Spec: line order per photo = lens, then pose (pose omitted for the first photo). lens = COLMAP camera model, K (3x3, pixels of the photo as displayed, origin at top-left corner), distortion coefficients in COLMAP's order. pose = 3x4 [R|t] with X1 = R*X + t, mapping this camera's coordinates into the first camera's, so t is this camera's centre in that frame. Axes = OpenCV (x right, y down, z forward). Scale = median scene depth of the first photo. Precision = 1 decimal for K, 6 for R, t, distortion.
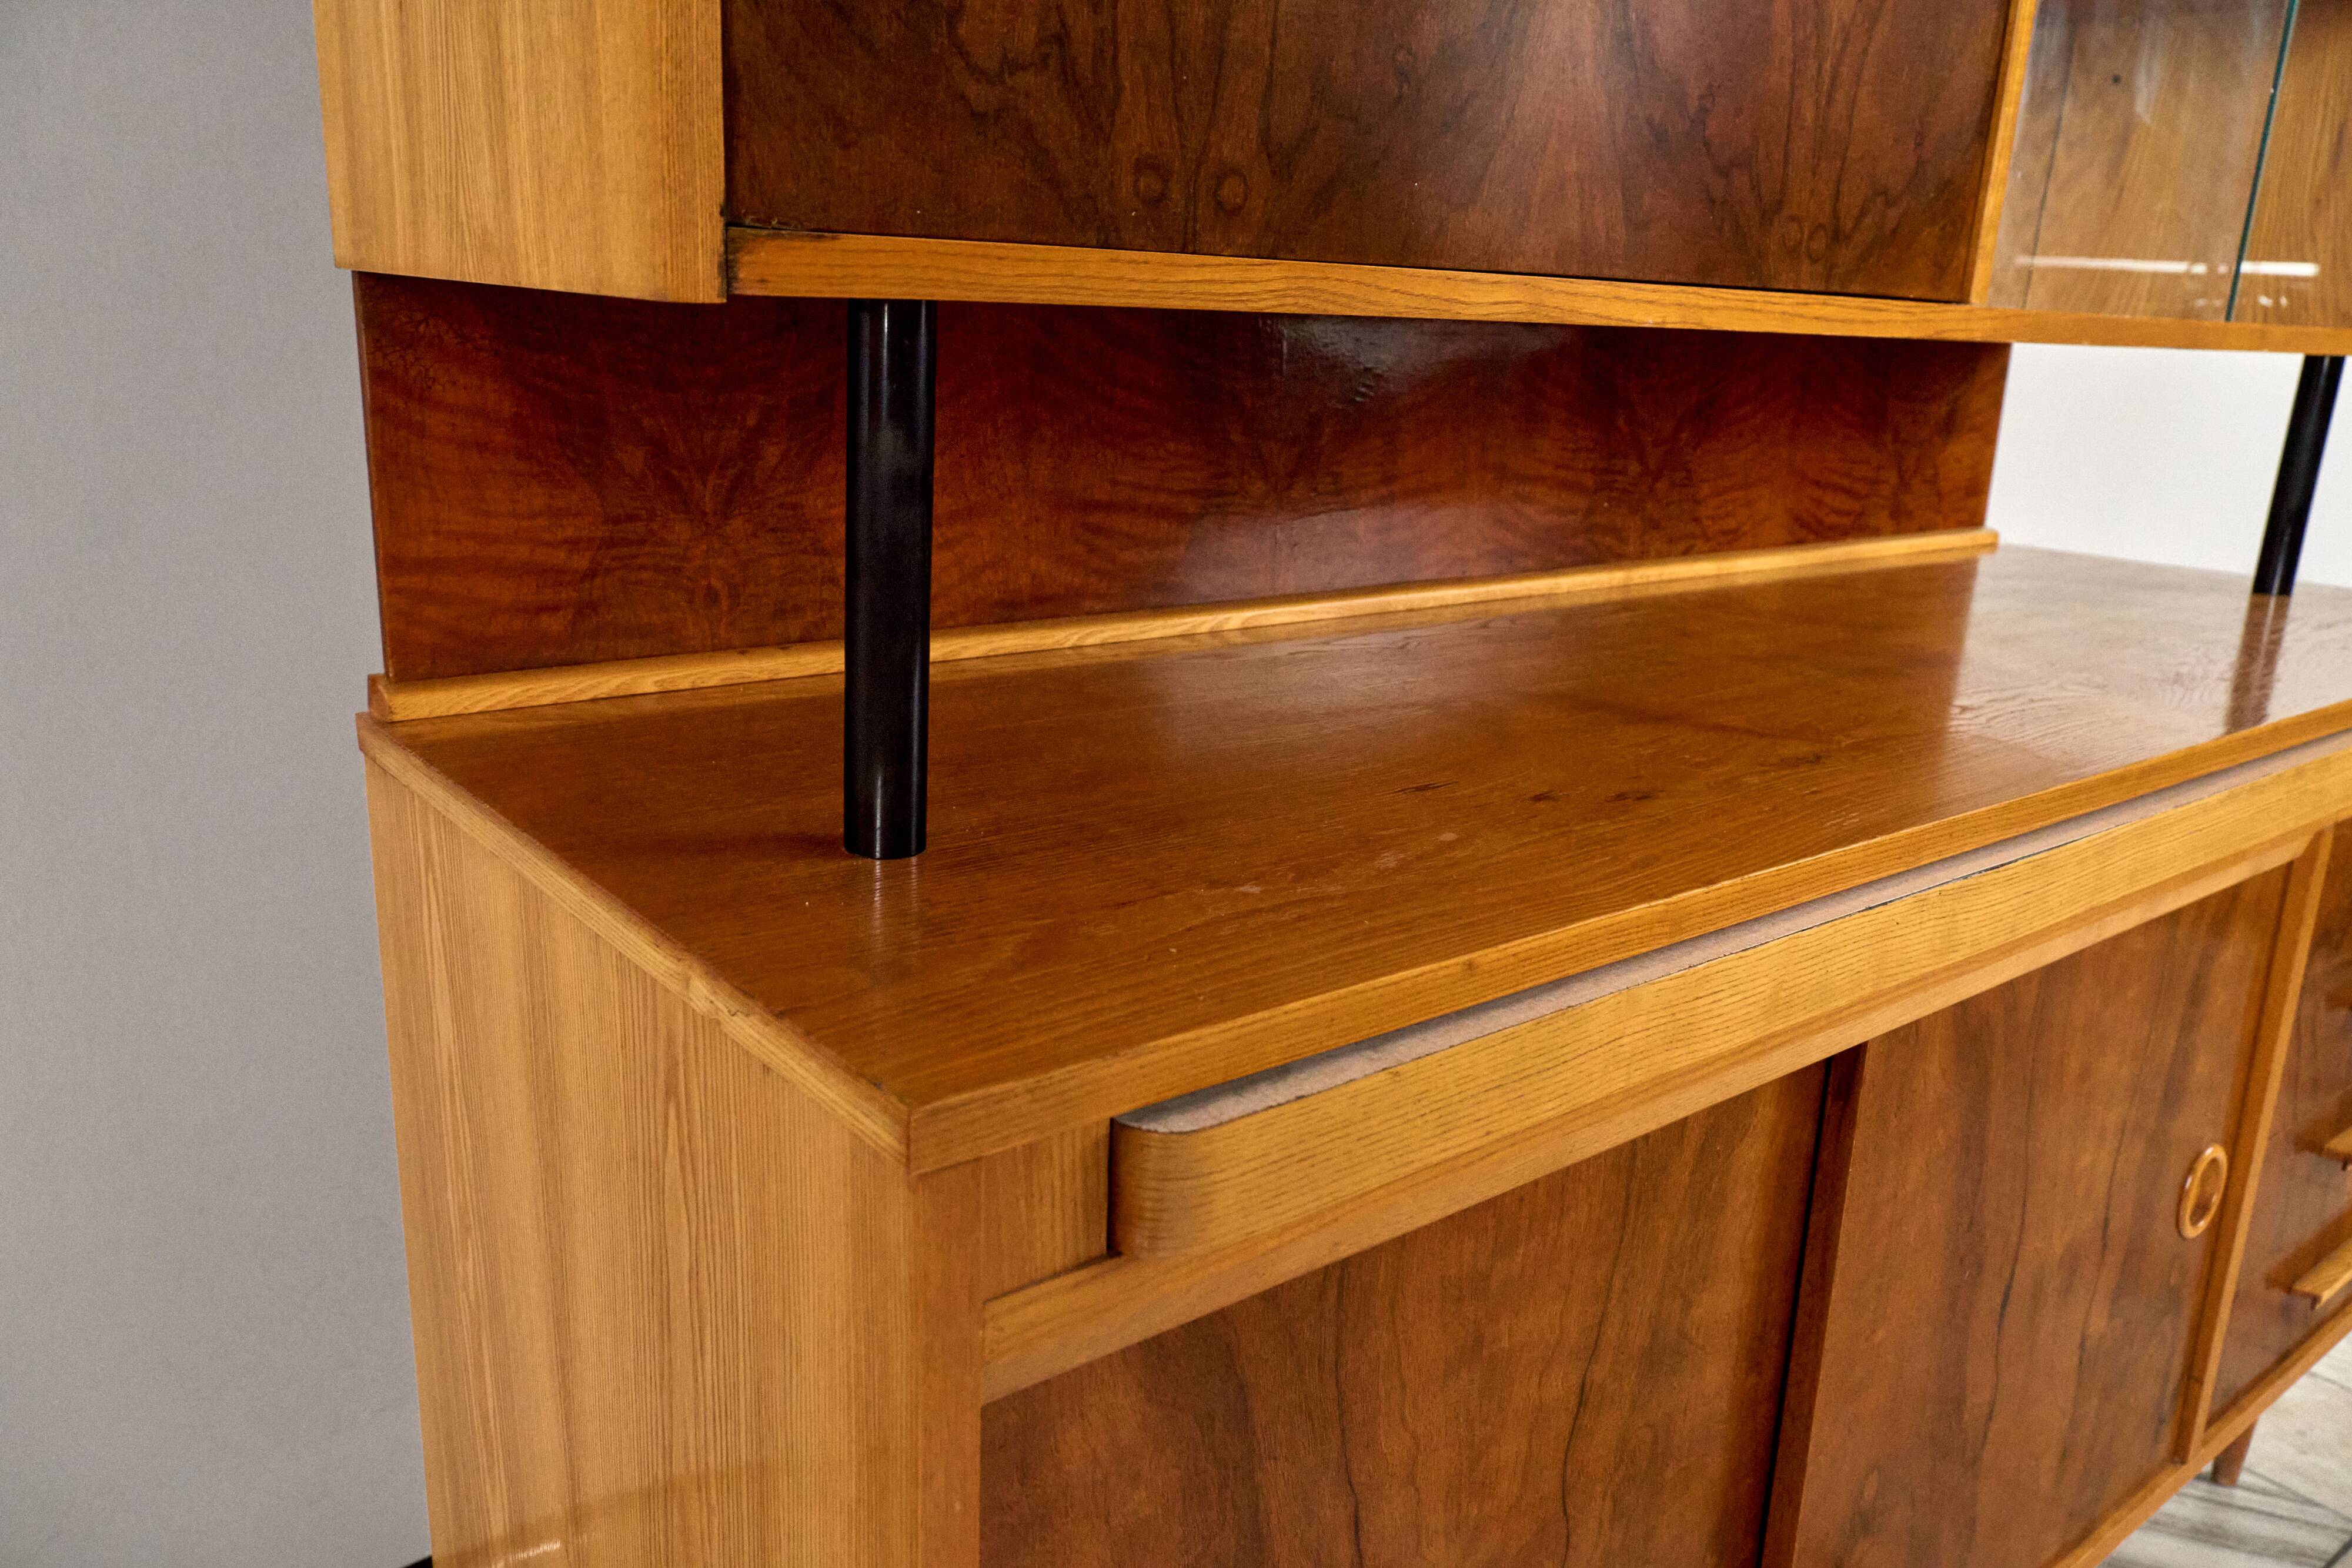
lens RADIAL K [[1740.2, 0, 1187.2], [0, 1740.2, 774.4], [0, 0, 1]] dist [0.011575, 0.003114]
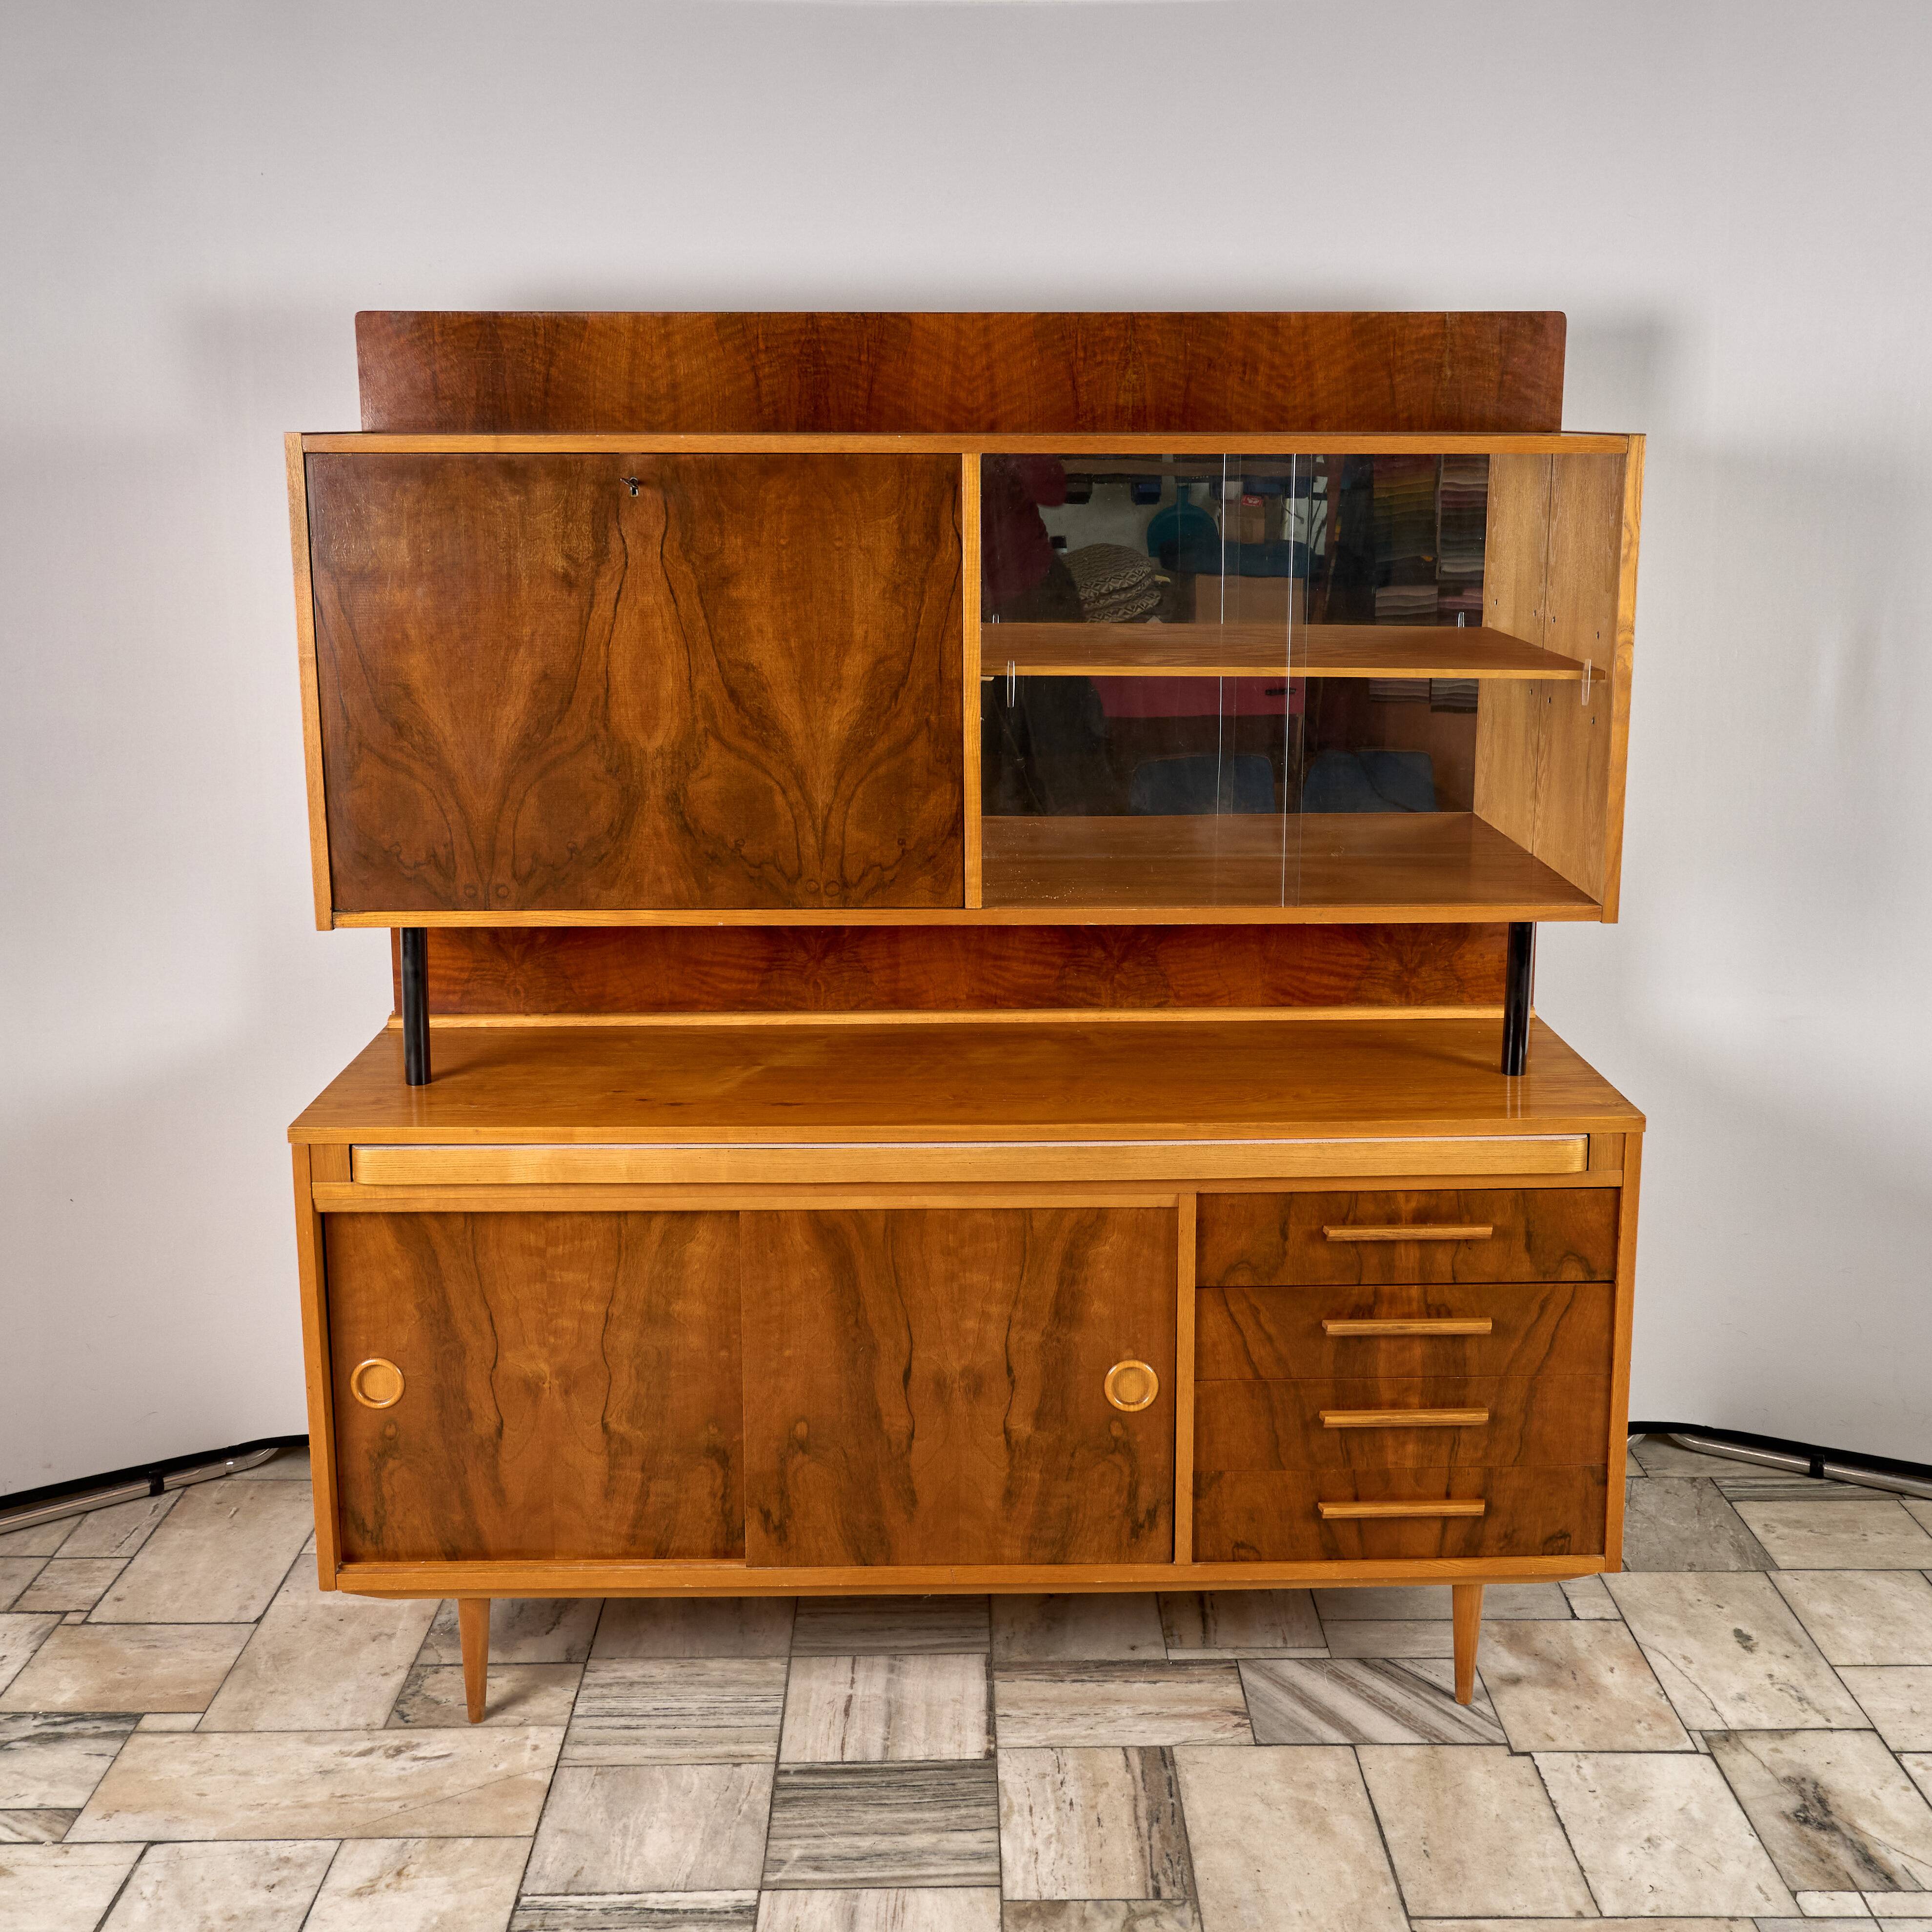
lens RADIAL K [[2408.6, 0, 1001.2], [0, 2408.6, 965.6], [0, 0, 1]] dist [0.030733, -0.006857]
pose [[0.794534, 0.086782, -0.600987, 2.536009], [-0.127670, 0.991486, -0.025616, -0.148670], [0.593647, 0.097081, 0.798848, -1.470973]]
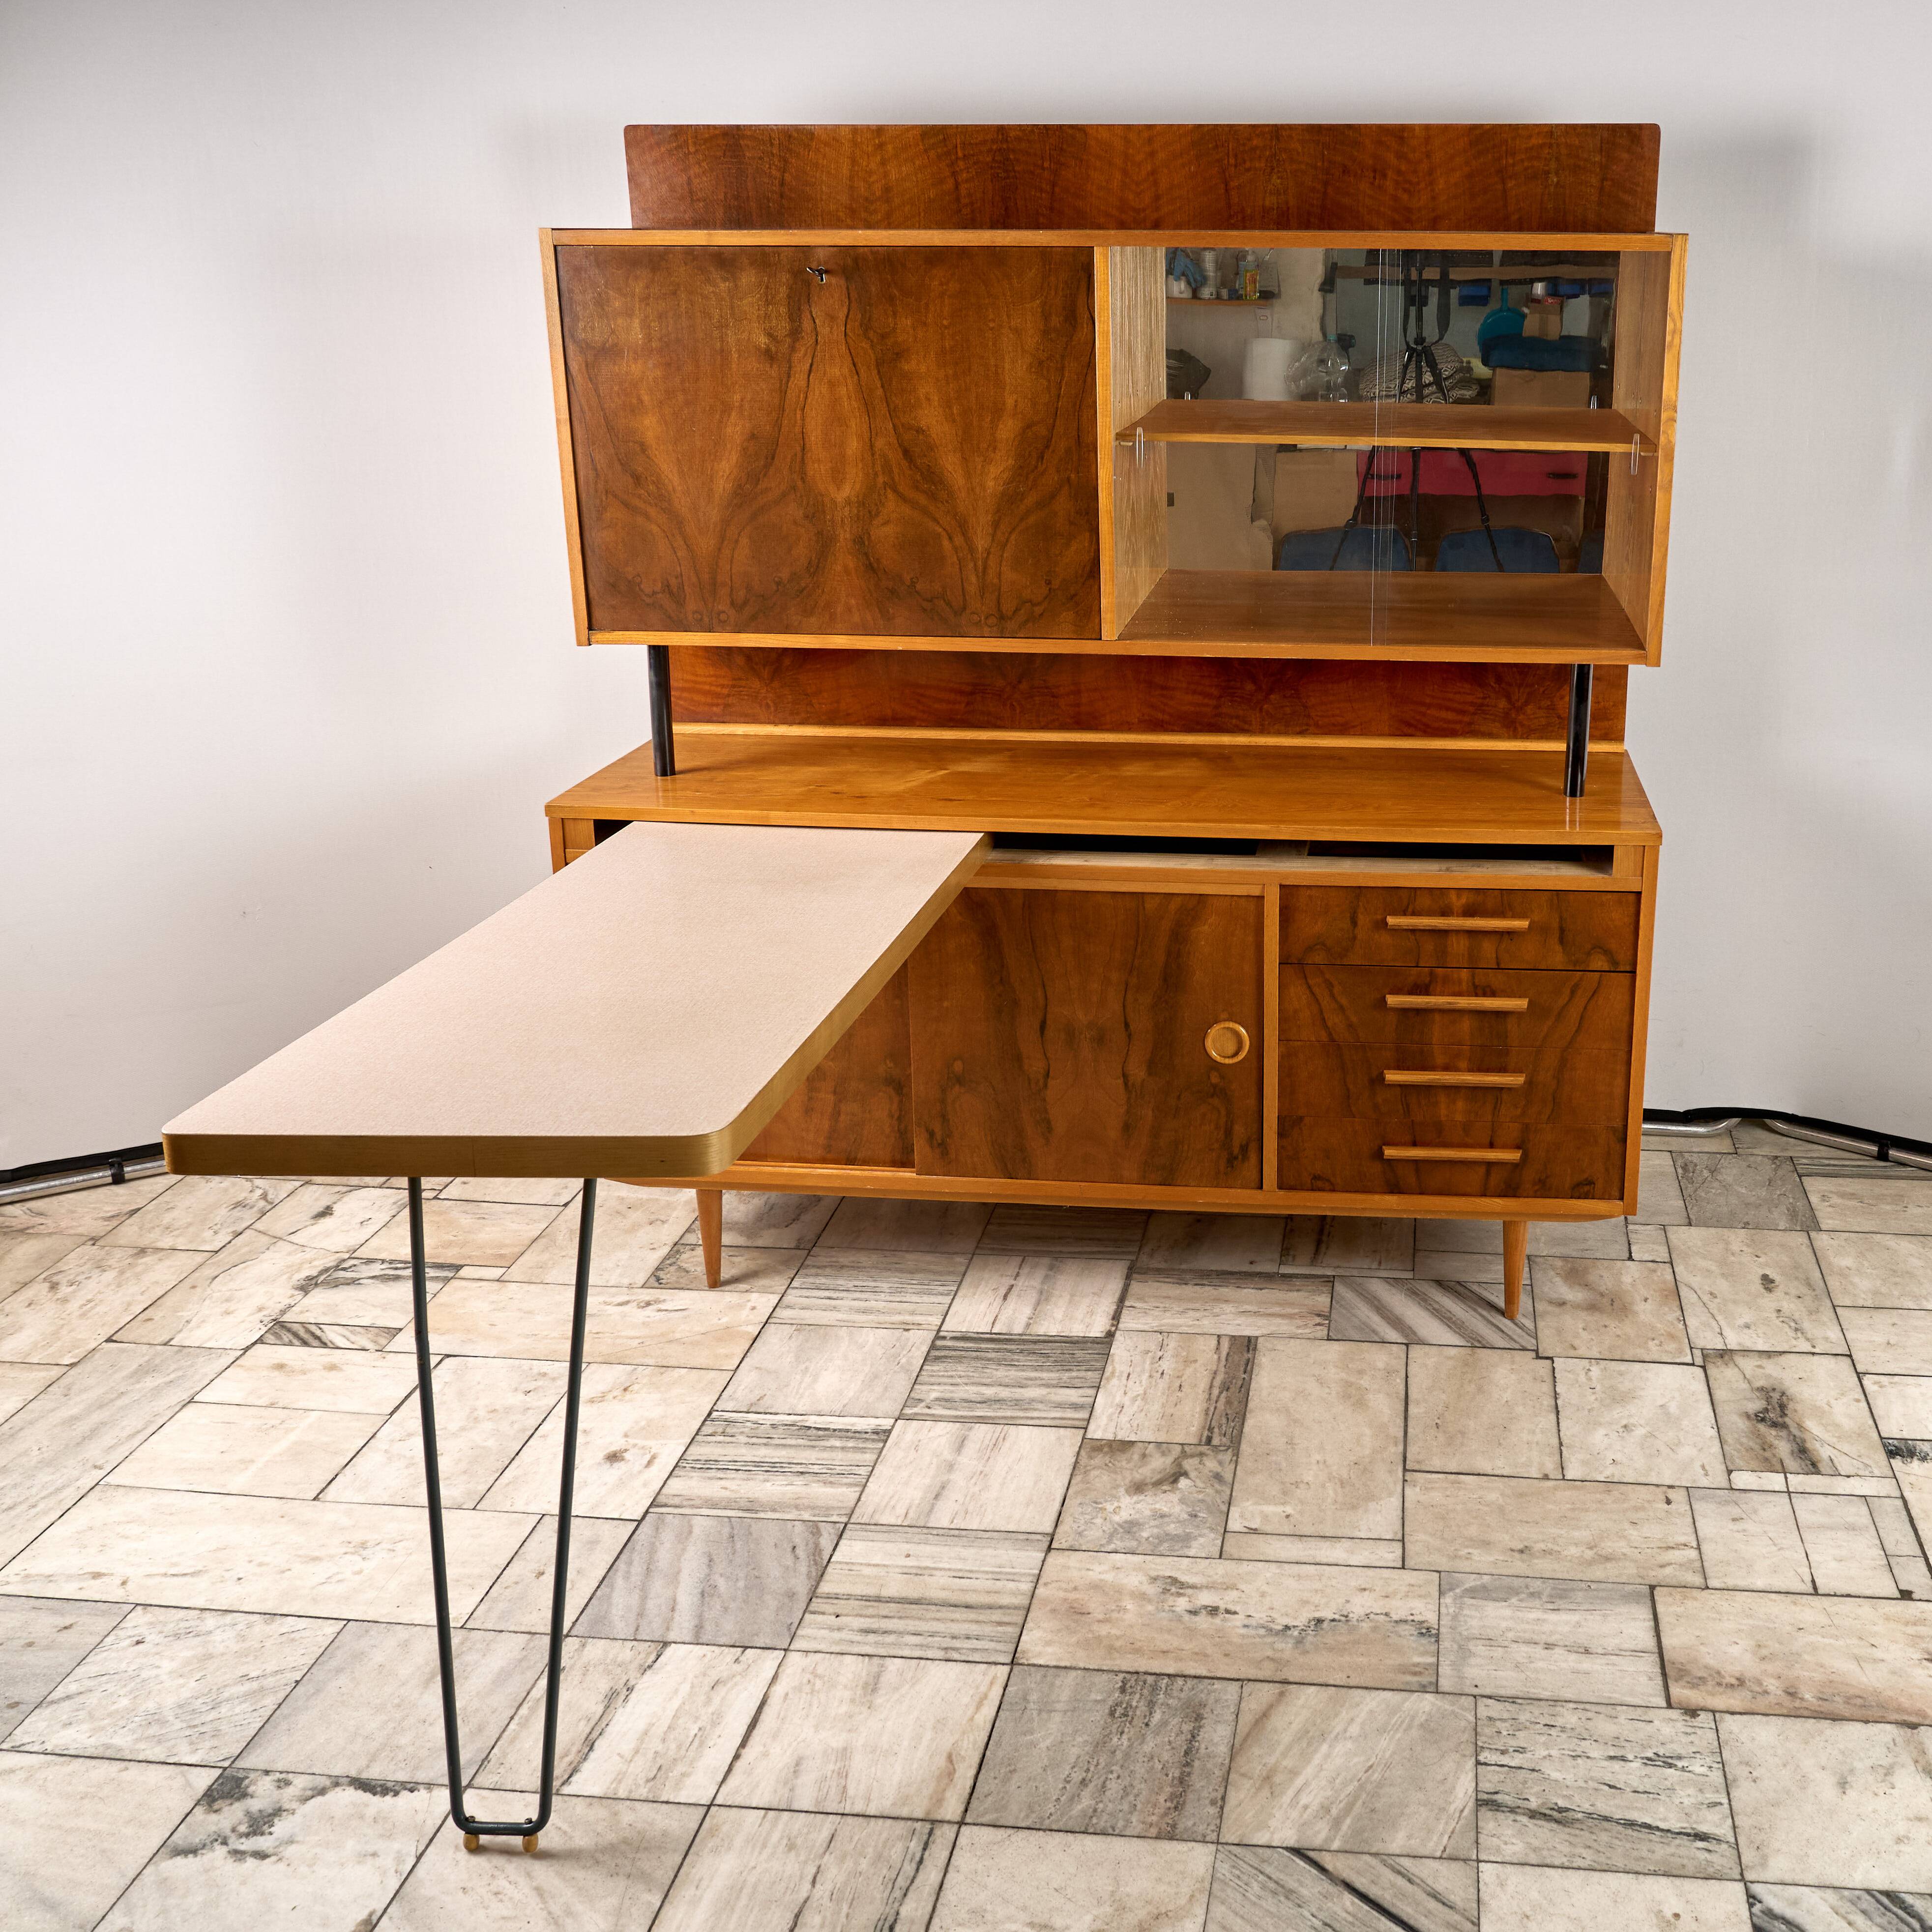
lens RADIAL K [[2144.2, 0, 1232.6], [0, 2144.2, 957.9], [0, 0, 1]] dist [-0.005948, -0.025299]
pose [[0.723513, 0.177961, -0.666977, 3.082273], [-0.157314, 0.983281, 0.091707, -0.149261], [0.672146, 0.038573, 0.739413, -1.290606]]
